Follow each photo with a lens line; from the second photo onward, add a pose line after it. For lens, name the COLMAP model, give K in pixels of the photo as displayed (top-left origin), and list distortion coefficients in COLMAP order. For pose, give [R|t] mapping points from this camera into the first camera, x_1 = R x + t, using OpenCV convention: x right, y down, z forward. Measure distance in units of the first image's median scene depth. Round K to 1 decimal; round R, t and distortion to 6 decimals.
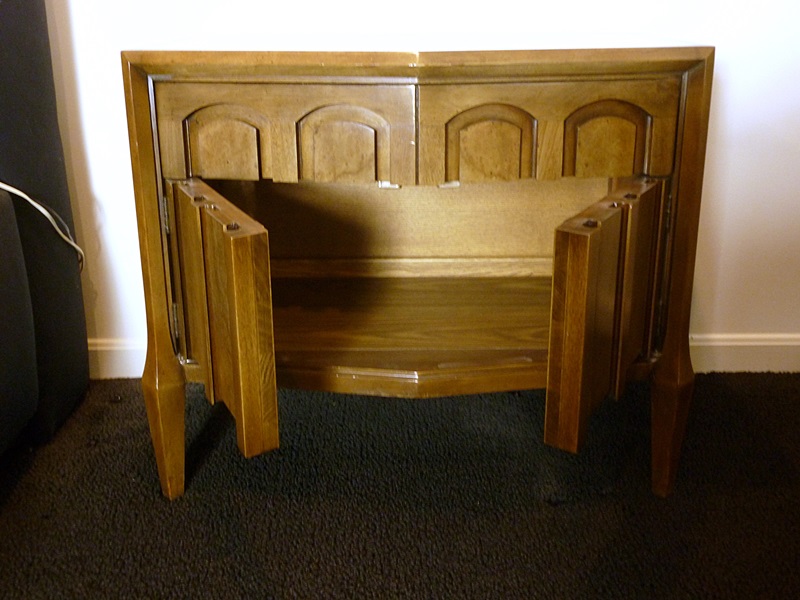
lens RADIAL K [[902.3, 0, 400.0], [0, 902.3, 300.0], [0, 0, 1]] dist [-0.018090, 0.013364]
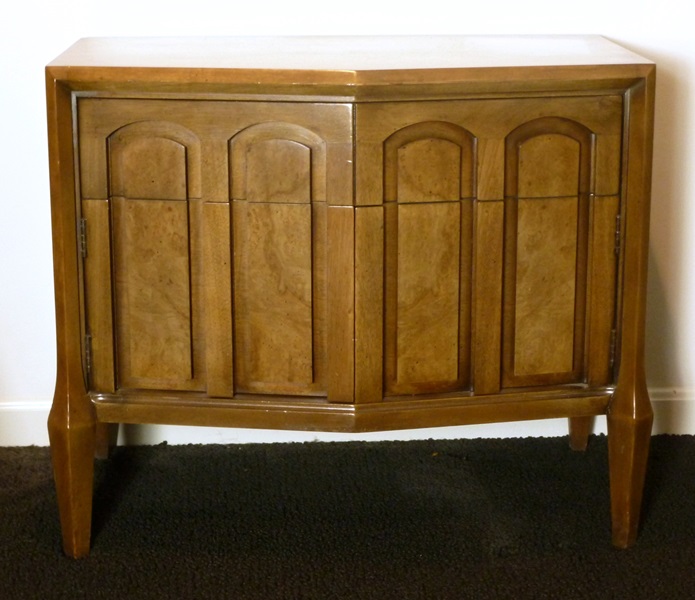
lens RADIAL K [[1633.7, 0, 347.5], [0, 1633.7, 300.0], [0, 0, 1]] dist [-0.058126, -0.031421]
pose [[0.998769, -0.004659, 0.049381, -0.074228], [0.008598, 0.996769, -0.079864, 0.112756], [-0.048849, 0.080190, 0.995582, -0.723938]]
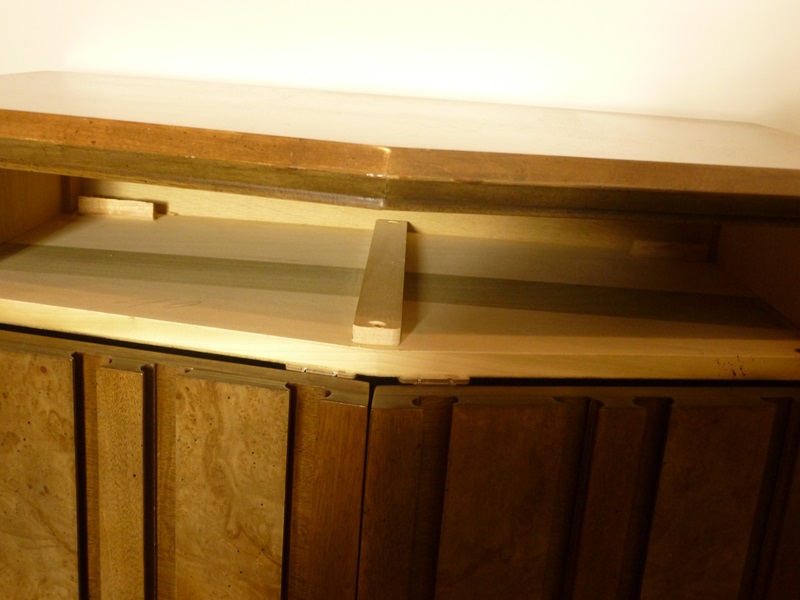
lens RADIAL K [[902.3, 0, 400.0], [0, 902.3, 300.0], [0, 0, 1]] dist [-0.018090, 0.013364]
pose [[0.996793, 0.076461, 0.023608, 0.019853], [-0.075322, 0.996104, -0.045866, -0.161502], [-0.027023, 0.043941, 0.998669, 0.486721]]
